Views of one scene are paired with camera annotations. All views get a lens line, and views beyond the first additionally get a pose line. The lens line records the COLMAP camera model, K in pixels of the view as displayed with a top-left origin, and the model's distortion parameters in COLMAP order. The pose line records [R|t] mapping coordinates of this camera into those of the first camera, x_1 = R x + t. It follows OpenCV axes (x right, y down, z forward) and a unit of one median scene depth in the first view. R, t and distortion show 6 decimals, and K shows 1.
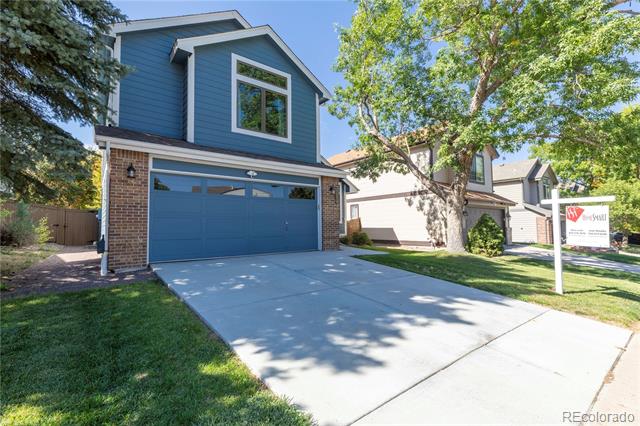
lens RADIAL K [[294.4, 0, 319.6], [0, 294.4, 213.4], [0, 0, 1]] dist [0.002251, -0.000484]
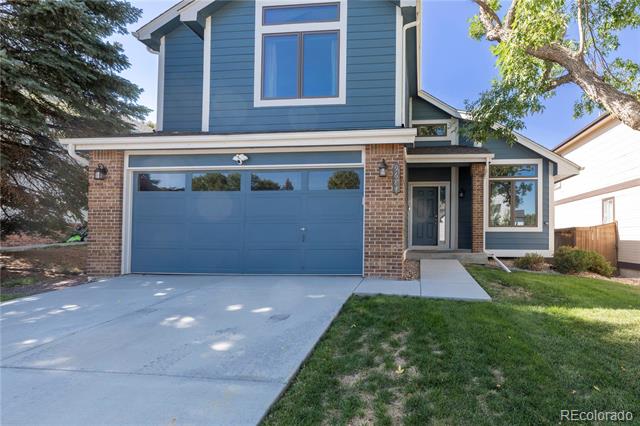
lens RADIAL K [[326.0, 0, 322.1], [0, 326.0, 230.0], [0, 0, 1]] dist [-0.001898, 0.000182]
pose [[0.731296, -0.001981, -0.682058, 0.369105], [0.020649, 0.999602, 0.019237, 0.019621], [0.681748, -0.028151, 0.731045, 0.482492]]
